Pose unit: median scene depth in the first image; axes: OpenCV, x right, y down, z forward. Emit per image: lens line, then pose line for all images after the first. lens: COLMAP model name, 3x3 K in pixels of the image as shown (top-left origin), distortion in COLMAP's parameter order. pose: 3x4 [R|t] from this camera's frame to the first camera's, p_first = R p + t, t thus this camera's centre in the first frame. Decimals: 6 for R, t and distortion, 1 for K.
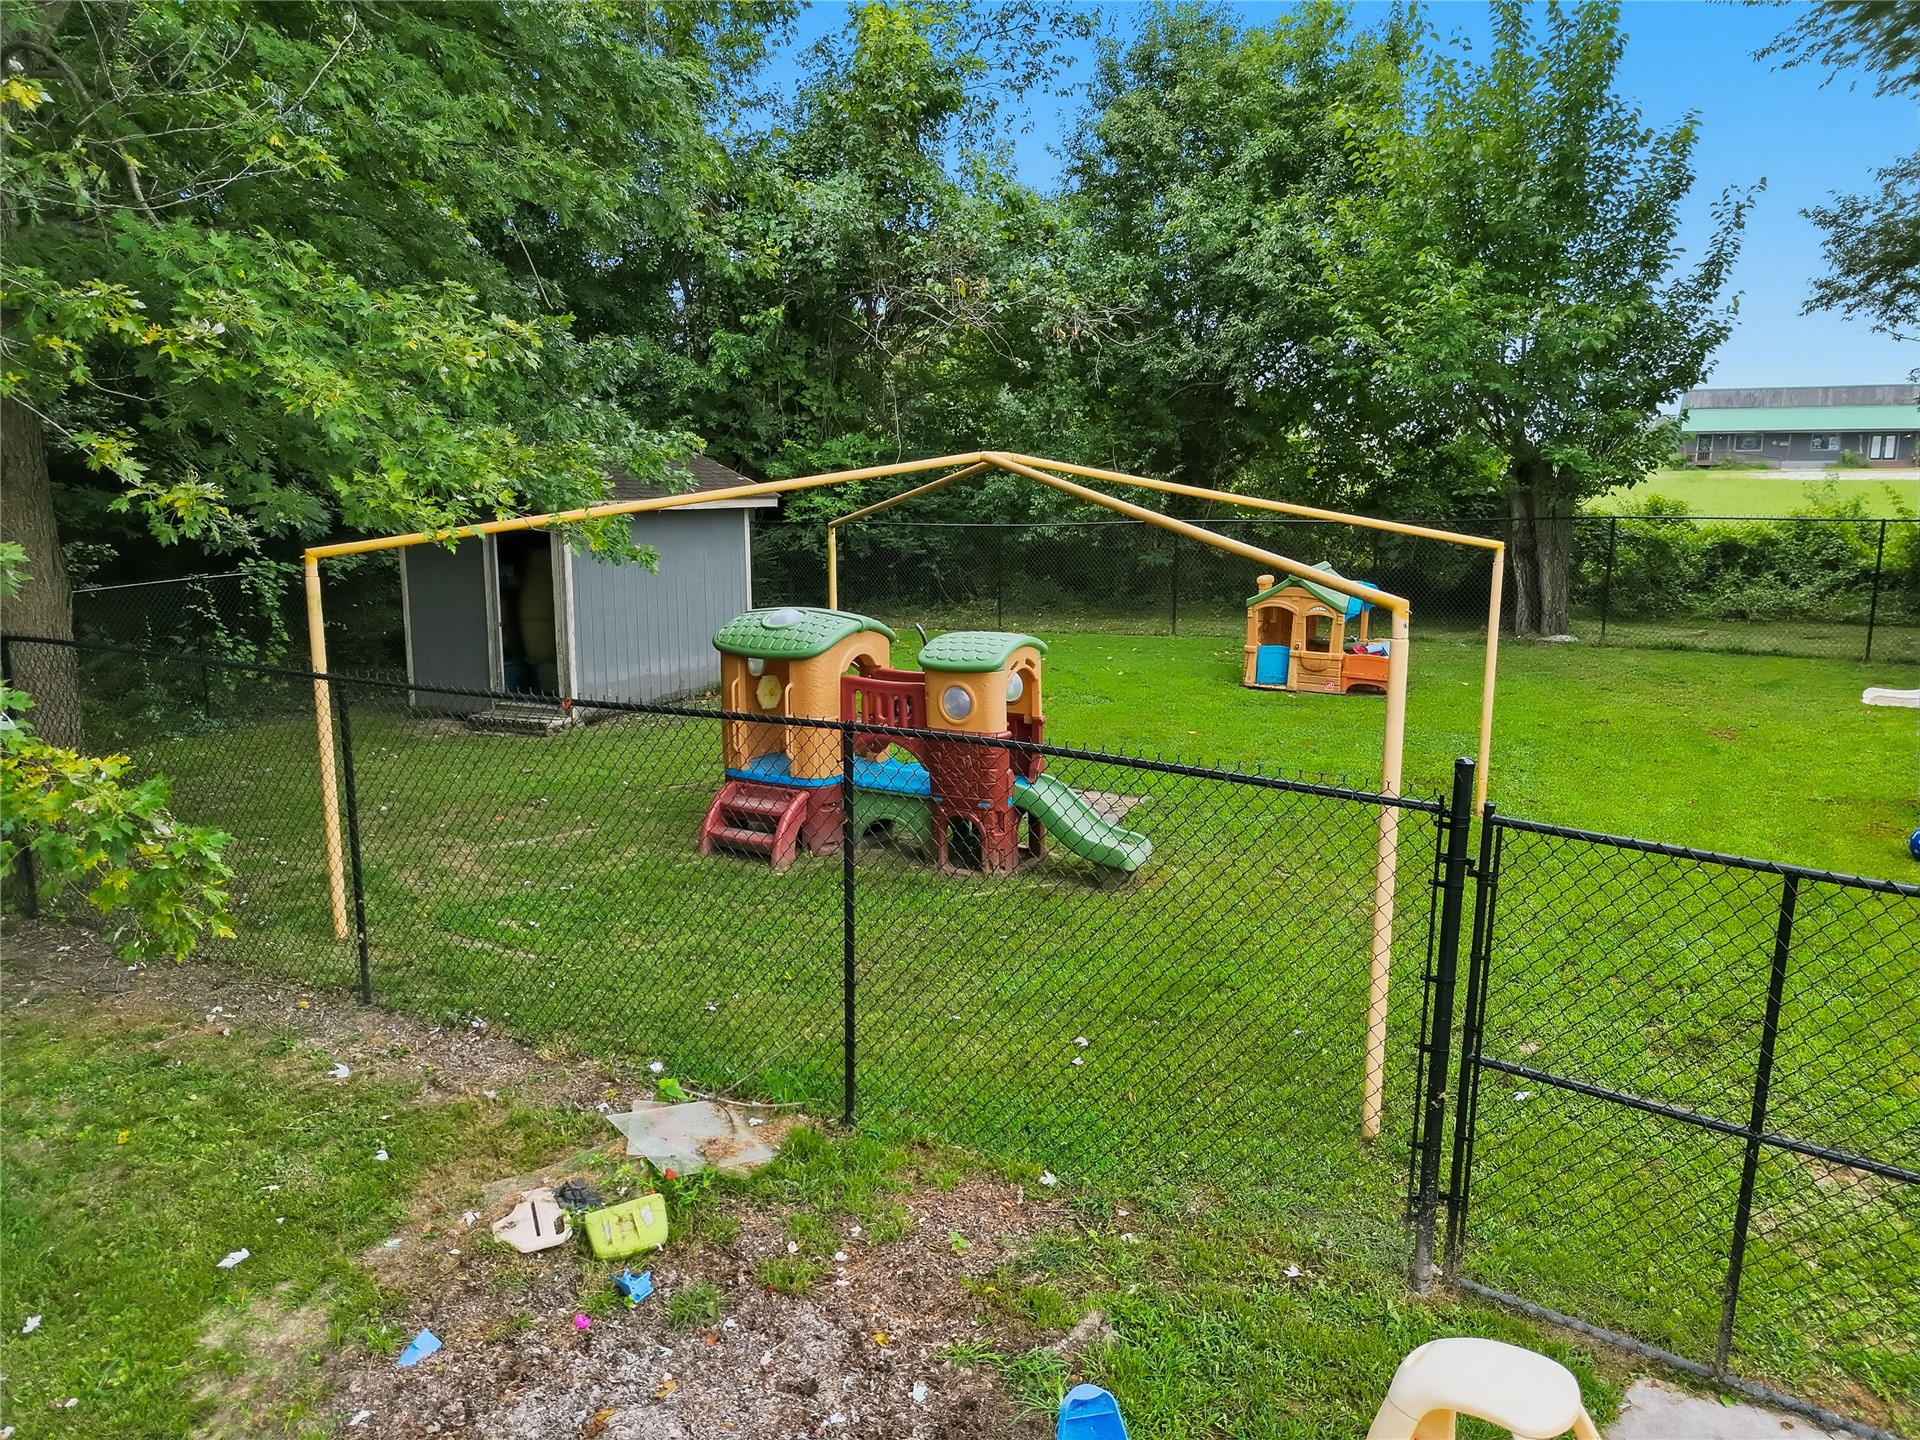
lens RADIAL K [[1351.4, 0, 960.0], [0, 1351.4, 720.0], [0, 0, 1]] dist [0.008678, 0.002034]
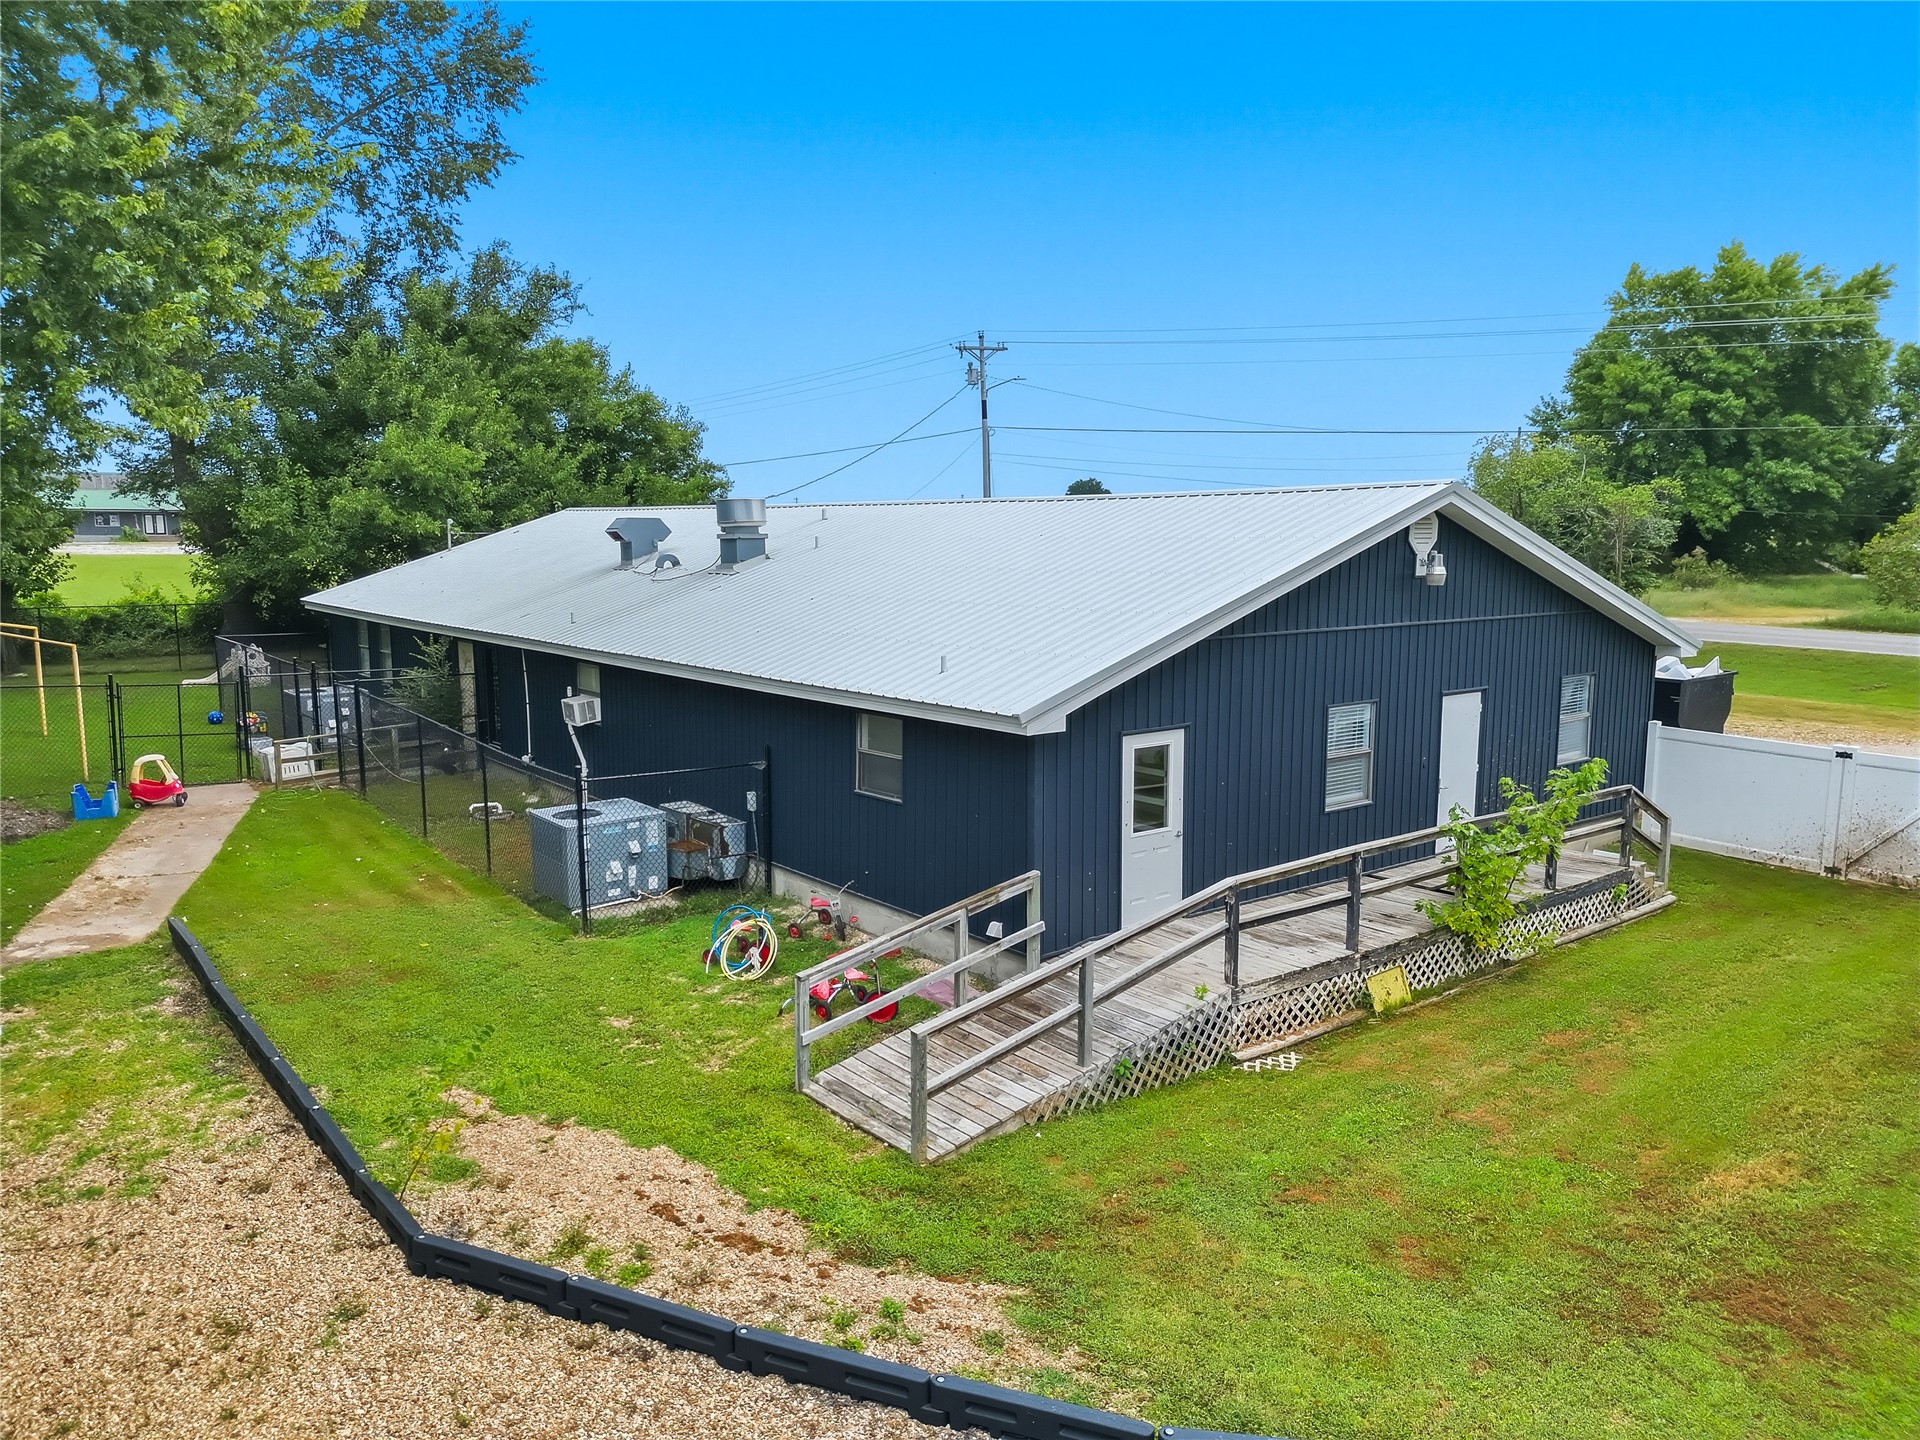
lens RADIAL K [[1351.4, 0, 960.0], [0, 1351.4, 720.0], [0, 0, 1]] dist [0.008678, 0.002034]
pose [[0.434616, -0.126389, 0.891703, -0.571326], [0.162204, 0.984898, 0.060540, 0.083193], [-0.885889, 0.118326, 0.448553, -0.831652]]
